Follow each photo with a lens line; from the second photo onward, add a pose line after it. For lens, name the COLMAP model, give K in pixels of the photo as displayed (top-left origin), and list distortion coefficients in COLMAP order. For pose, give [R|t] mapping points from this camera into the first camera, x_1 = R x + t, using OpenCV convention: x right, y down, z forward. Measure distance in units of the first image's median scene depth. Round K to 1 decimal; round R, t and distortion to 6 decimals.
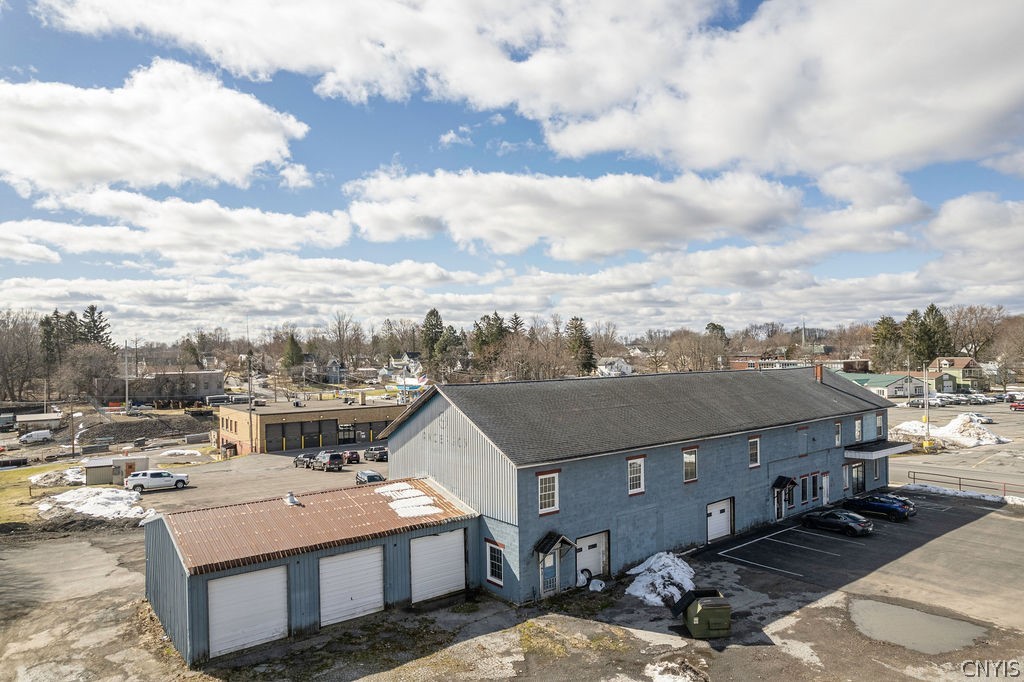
lens RADIAL K [[680.8, 0, 497.5], [0, 680.8, 344.3], [0, 0, 1]] dist [-0.083849, 0.089350]
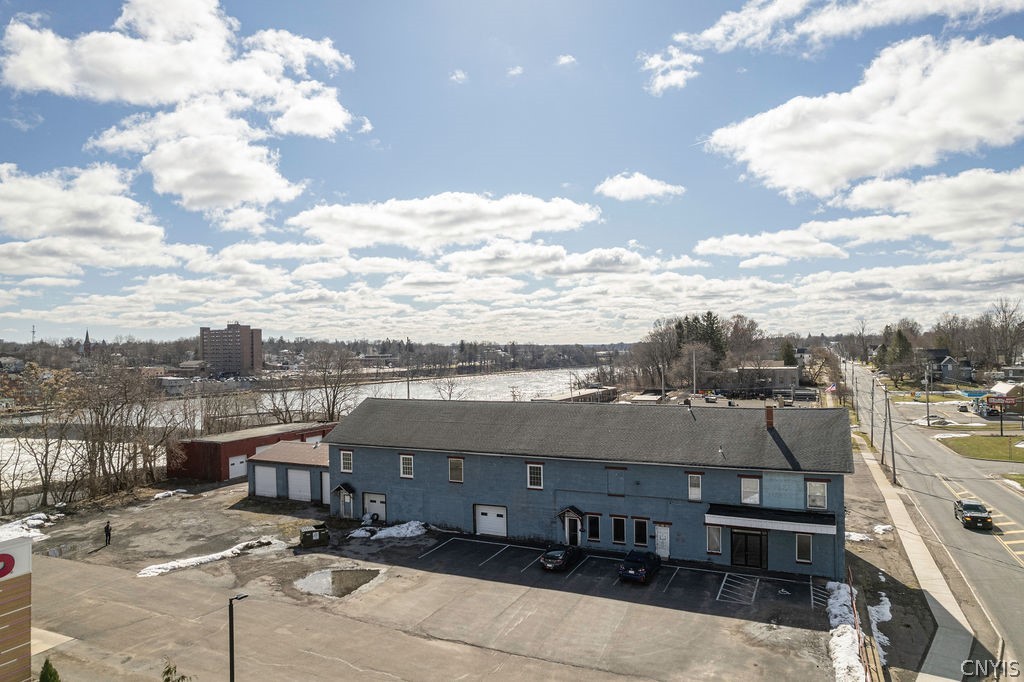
lens RADIAL K [[680.8, 0, 497.5], [0, 680.8, 344.3], [0, 0, 1]] dist [-0.083849, 0.089350]
pose [[0.412626, 0.003396, -0.910894, 0.152263], [0.021331, 0.999683, 0.013390, -0.008743], [0.910651, -0.024955, 0.412423, 0.050858]]
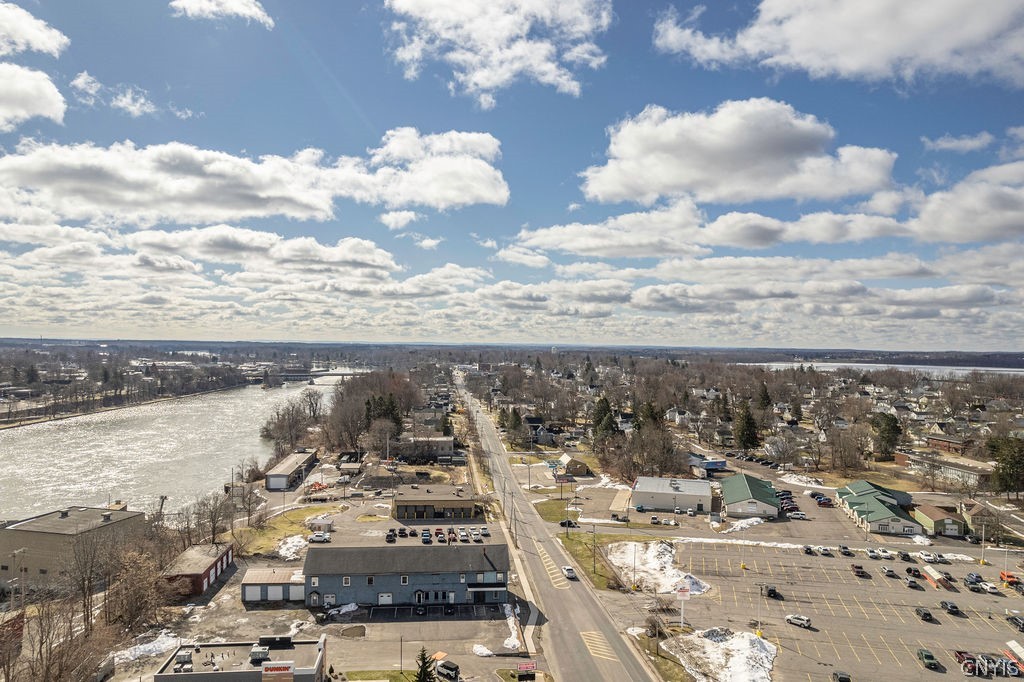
lens RADIAL K [[680.8, 0, 497.5], [0, 680.8, 344.3], [0, 0, 1]] dist [-0.083849, 0.089350]
pose [[0.813913, 0.006116, -0.580954, 0.273254], [0.000723, 0.999933, 0.011539, -0.103824], [0.580986, -0.009812, 0.813854, -0.136838]]
